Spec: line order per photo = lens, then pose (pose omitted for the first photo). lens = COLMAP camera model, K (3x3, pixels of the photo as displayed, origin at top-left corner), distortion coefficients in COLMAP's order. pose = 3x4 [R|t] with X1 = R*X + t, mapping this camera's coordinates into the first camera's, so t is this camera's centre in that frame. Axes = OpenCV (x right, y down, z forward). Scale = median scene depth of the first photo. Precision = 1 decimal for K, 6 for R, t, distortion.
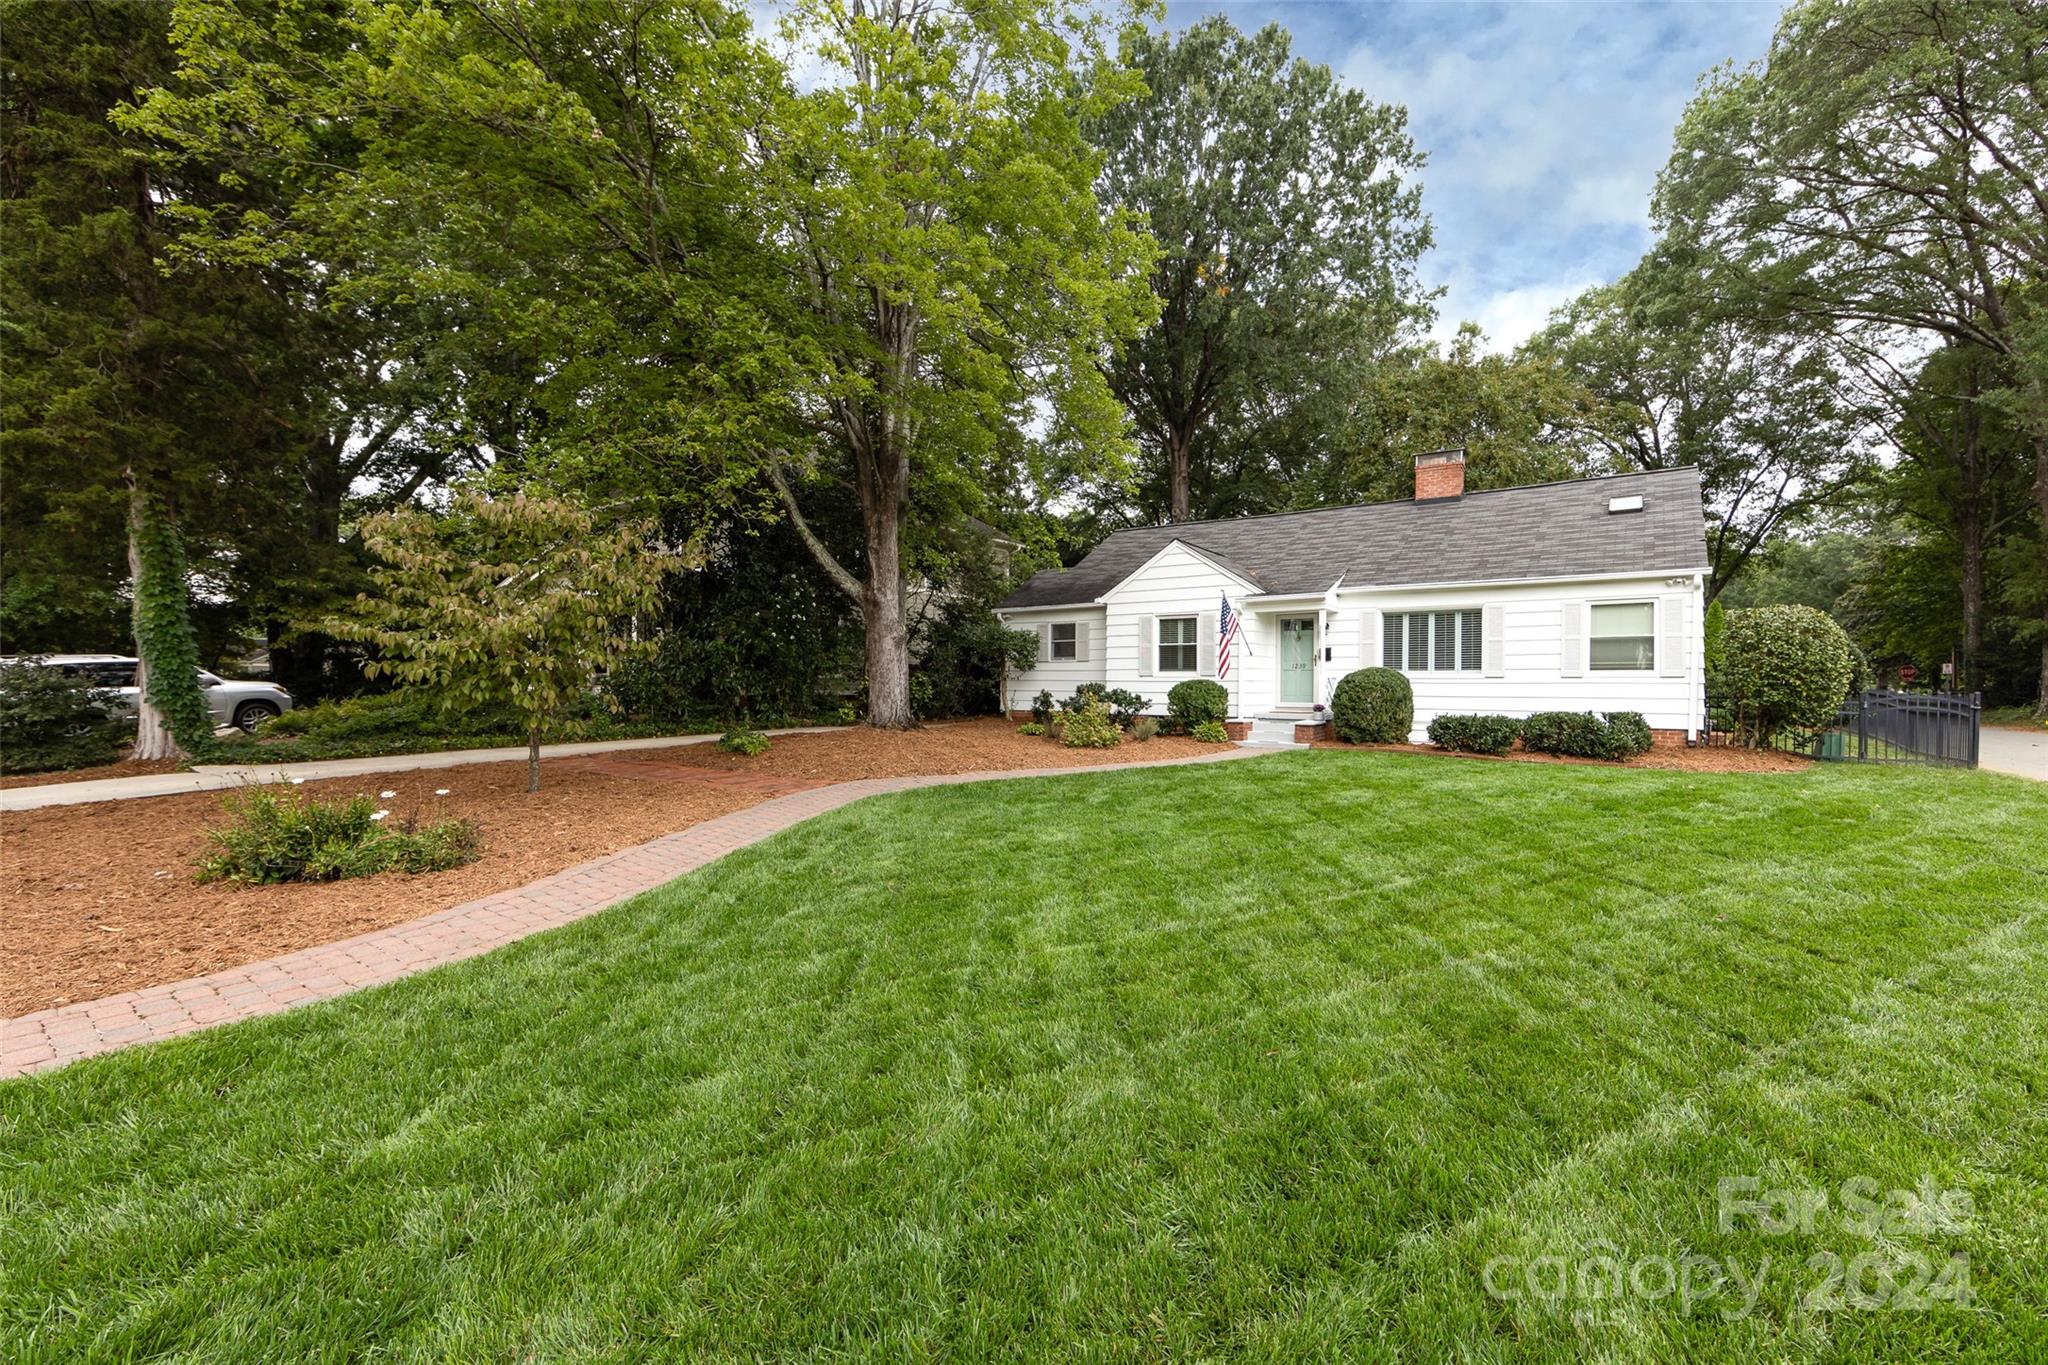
lens RADIAL K [[867.7, 0, 1066.8], [0, 867.7, 684.3], [0, 0, 1]] dist [-0.001383, -0.000154]
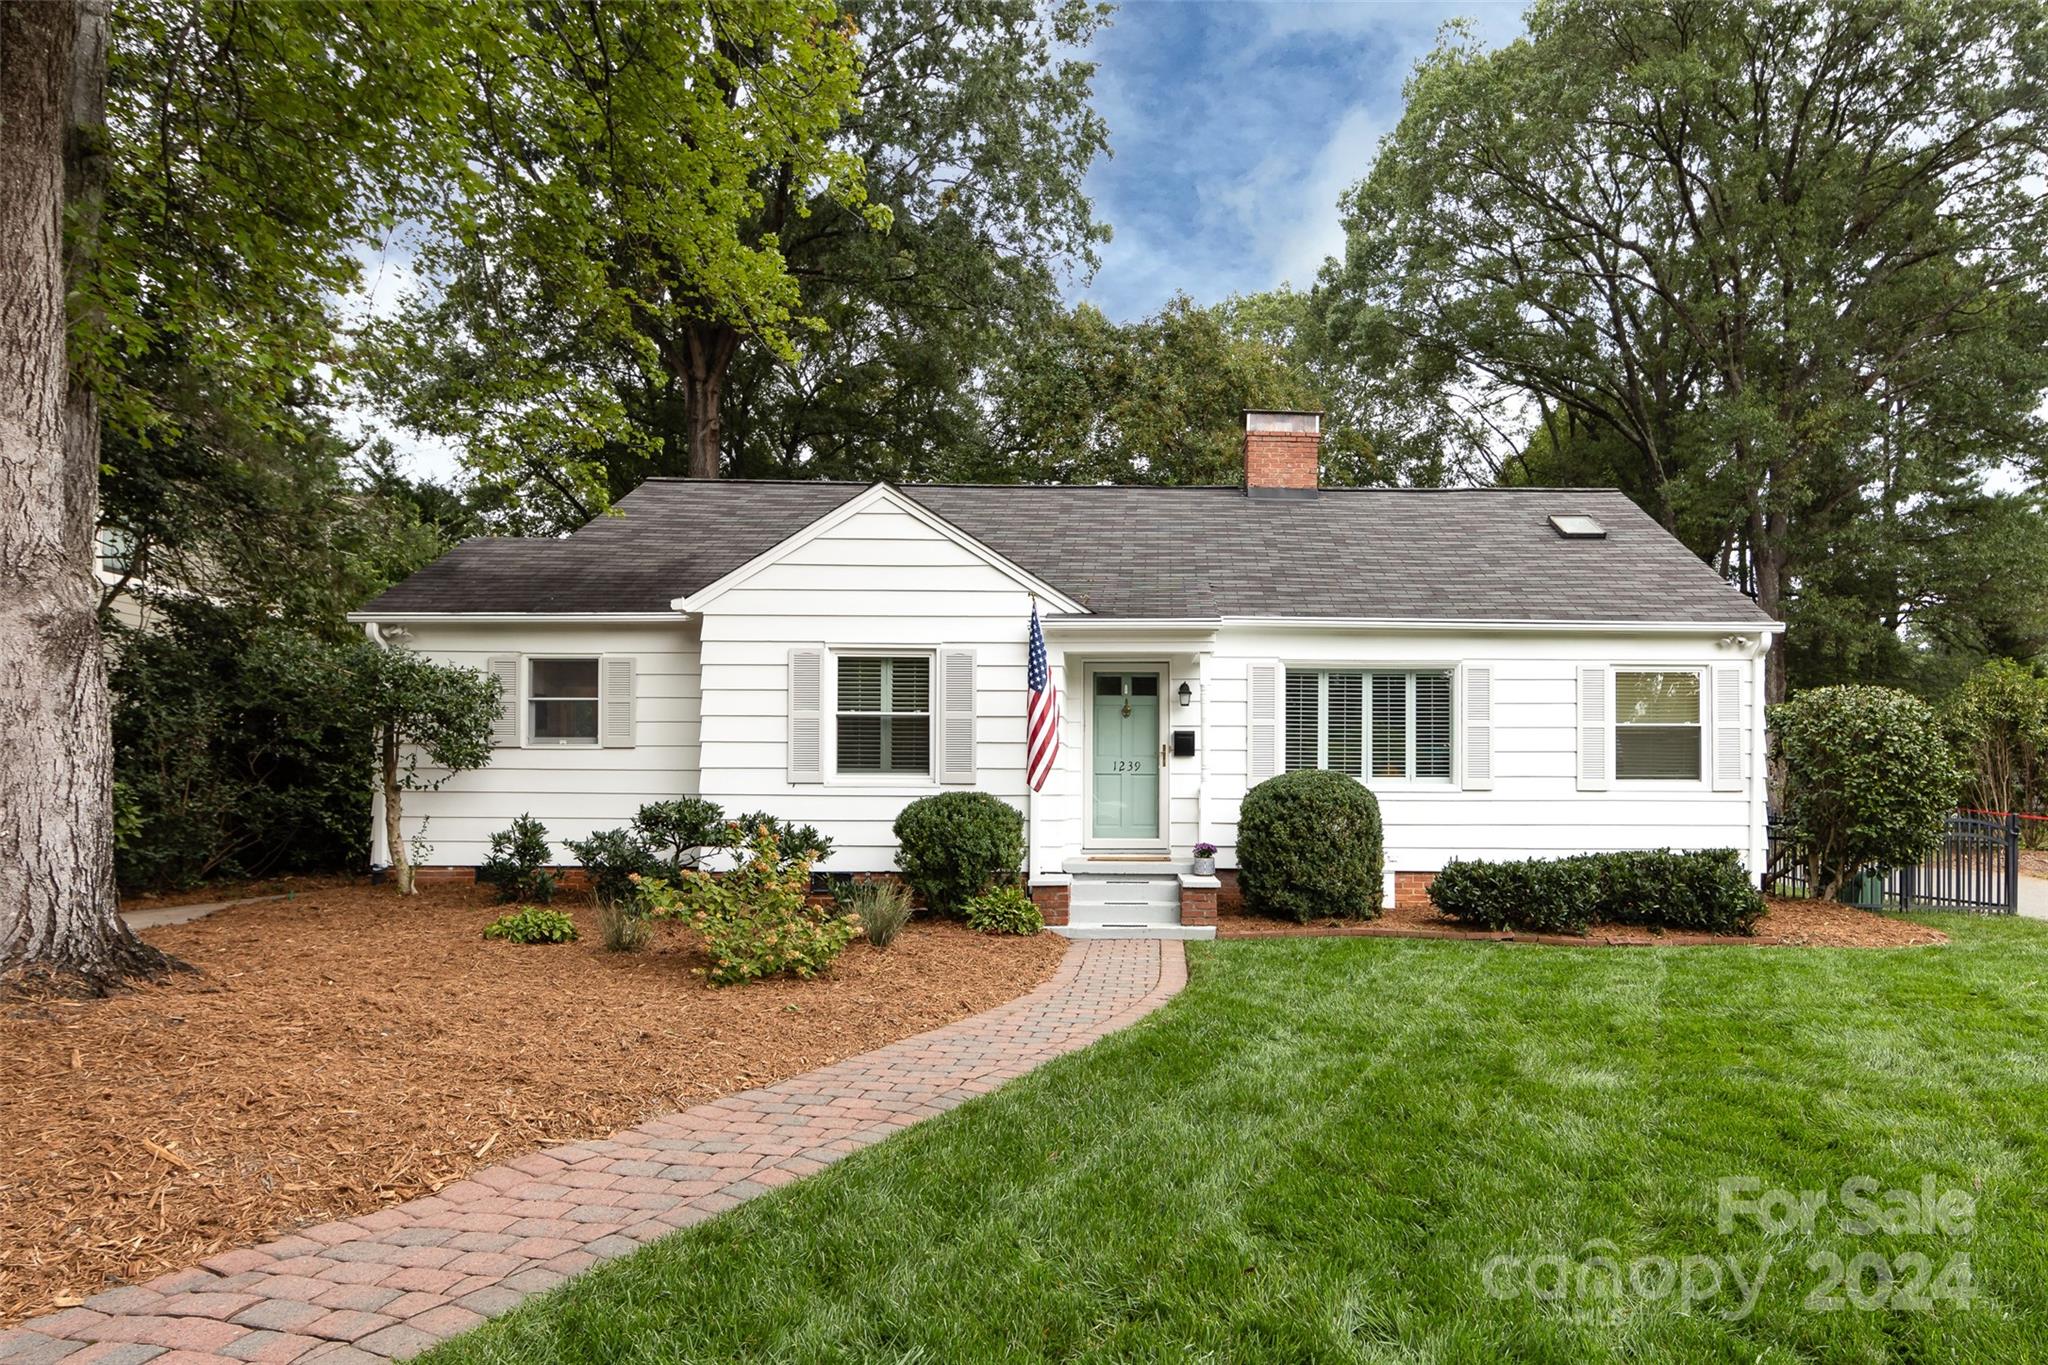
lens RADIAL K [[1140.7, 0, 1162.4], [0, 1140.7, 796.9], [0, 0, 1]] dist [-0.005324, 0.002362]
pose [[0.818565, 0.001697, 0.574411, -0.101886], [-0.001754, 0.999998, -0.000455, -0.002853], [-0.574411, -0.000635, 0.818567, 0.454094]]
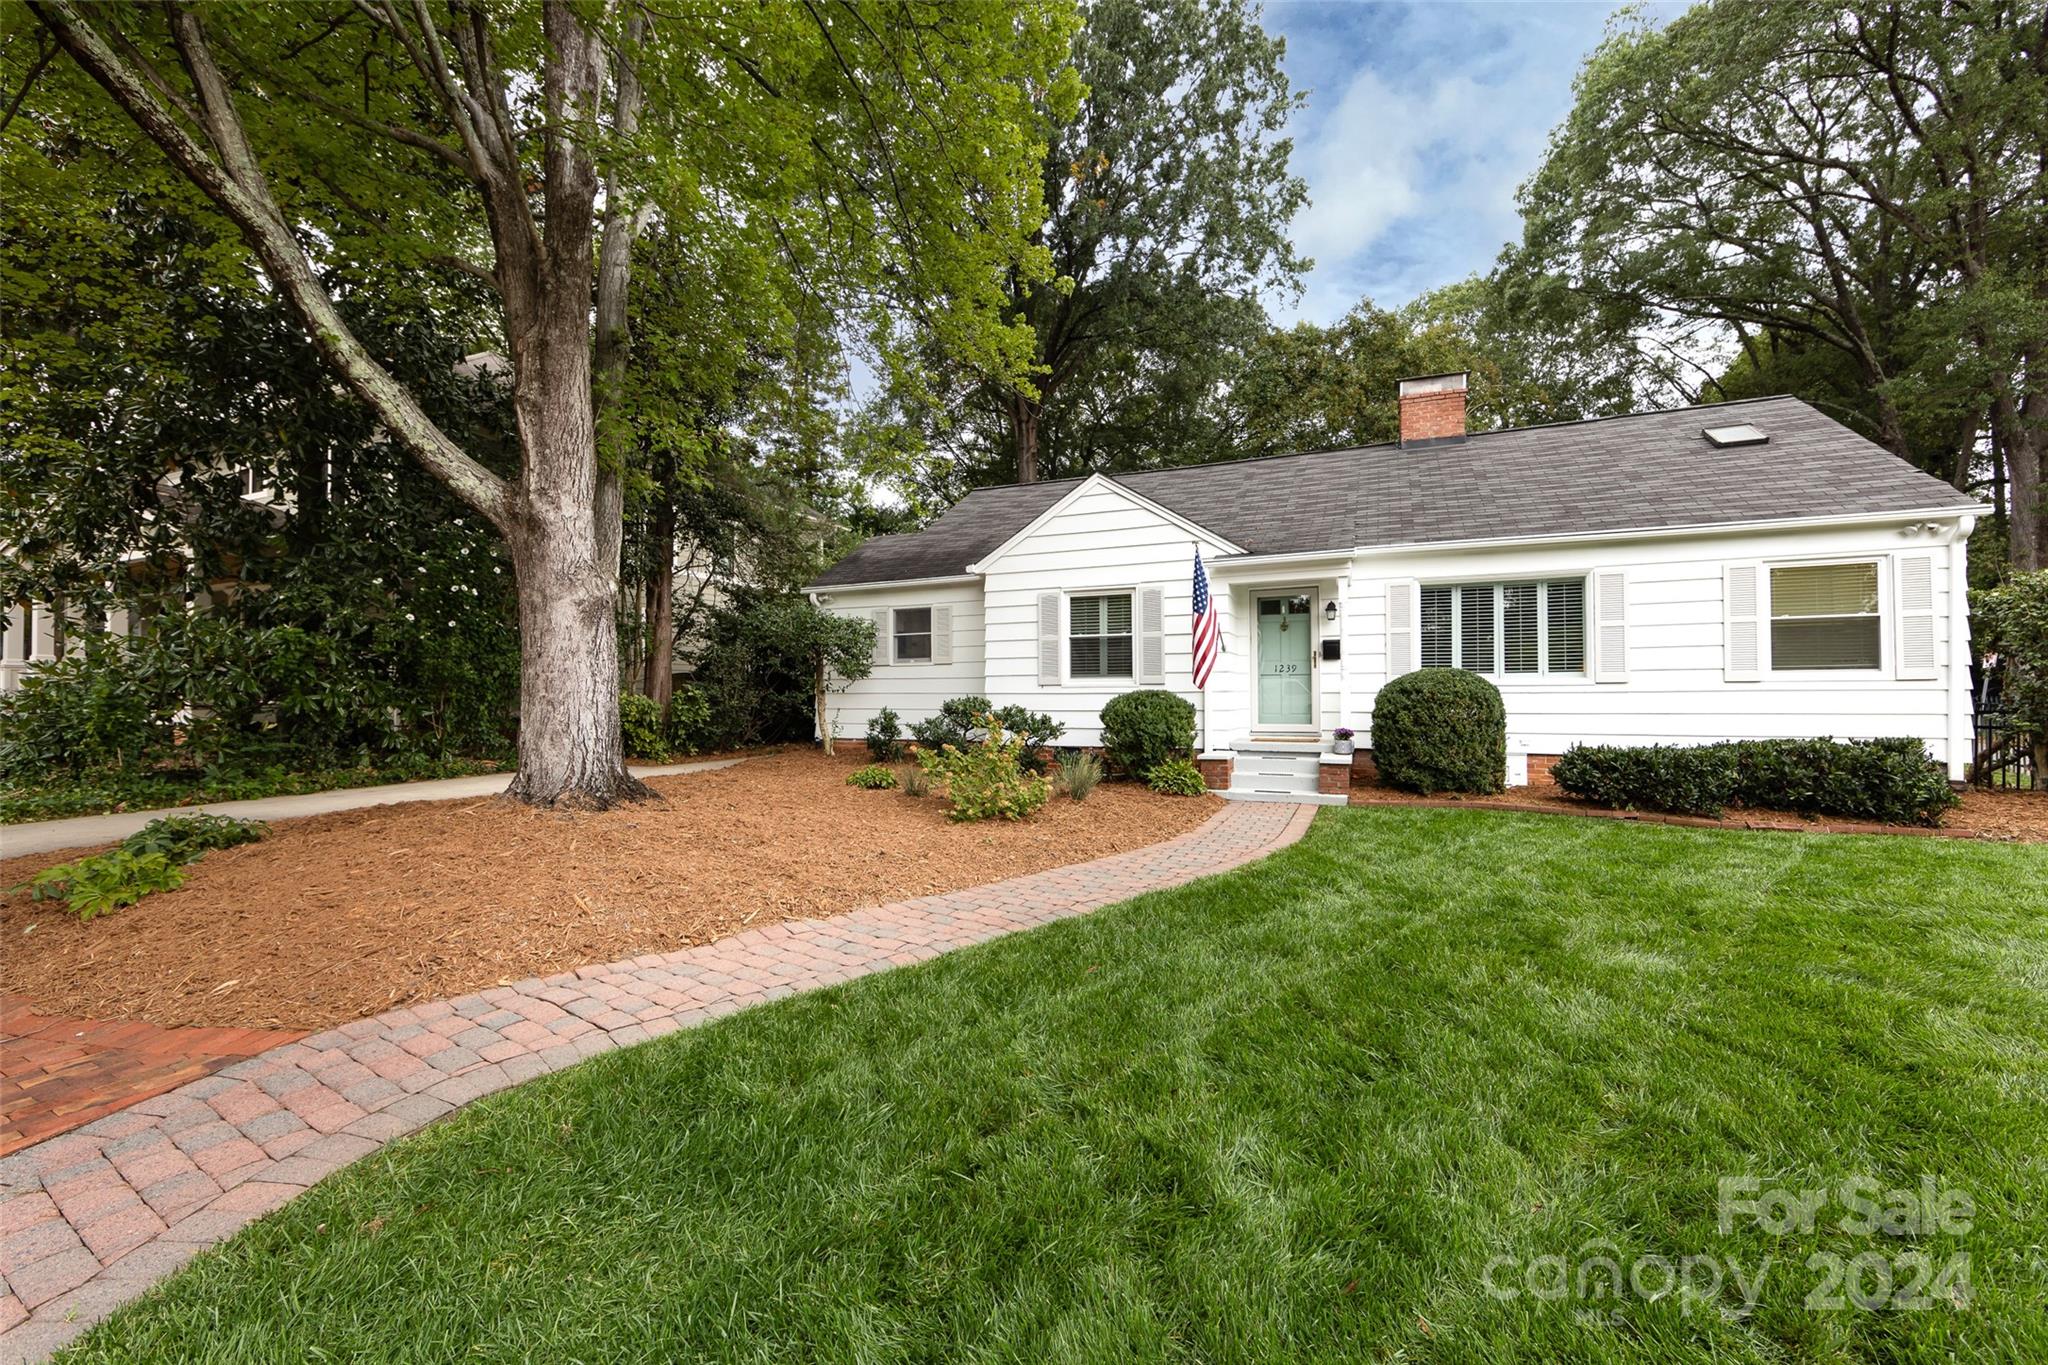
lens RADIAL K [[804.5, 0, 1028.2], [0, 804.5, 691.5], [0, 0, 1]] dist [-0.005130, 0.000978]
pose [[0.982197, -0.007695, 0.187694, -0.040092], [0.008632, 0.999954, -0.004171, -0.002798], [-0.187653, 0.005717, 0.982219, 0.450029]]
